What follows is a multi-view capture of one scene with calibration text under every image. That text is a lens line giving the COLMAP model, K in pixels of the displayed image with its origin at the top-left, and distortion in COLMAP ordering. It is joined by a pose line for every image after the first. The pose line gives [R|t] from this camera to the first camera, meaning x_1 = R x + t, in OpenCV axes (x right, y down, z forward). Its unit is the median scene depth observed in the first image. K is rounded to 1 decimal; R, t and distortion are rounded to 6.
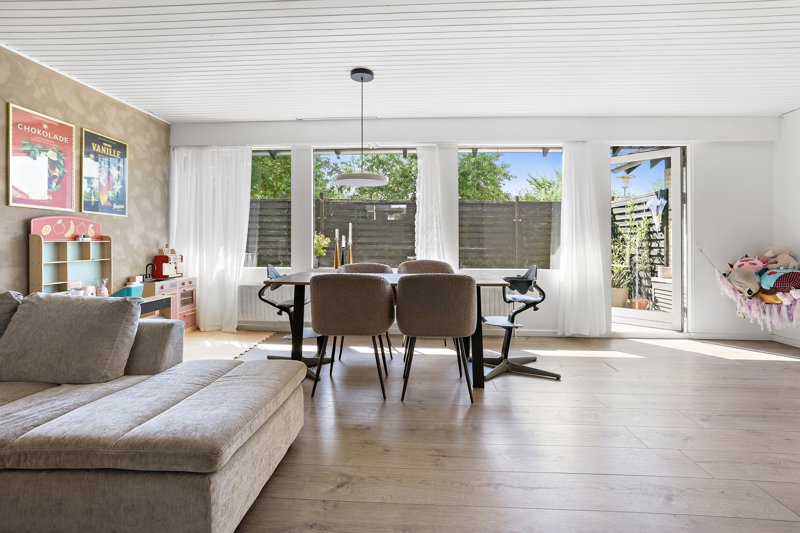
lens RADIAL K [[401.5, 0, 399.2], [0, 401.5, 250.1], [0, 0, 1]] dist [-0.033632, 0.016967]
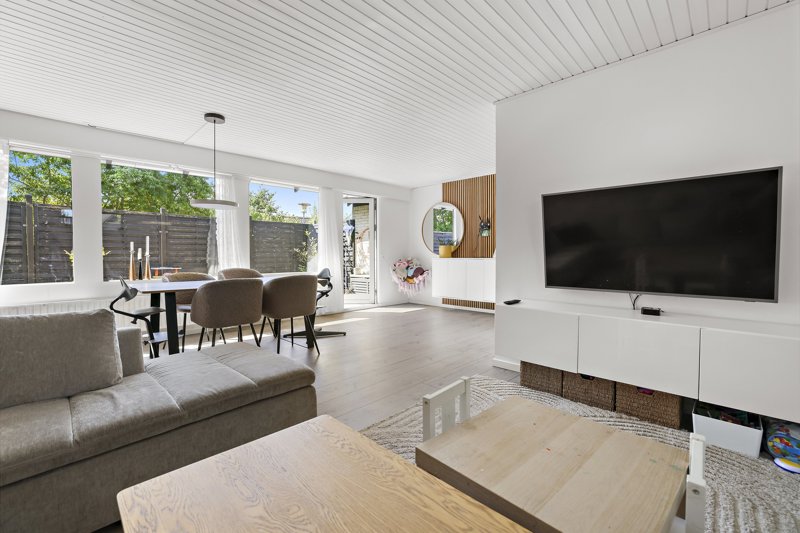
lens RADIAL K [[354.6, 0, 396.0], [0, 354.6, 269.0], [0, 0, 1]] dist [-0.040586, 0.017390]
pose [[0.652867, -0.039307, 0.756452, -0.460375], [0.017089, 0.999163, 0.037170, -0.005560], [-0.757280, -0.011340, 0.652992, -0.109404]]
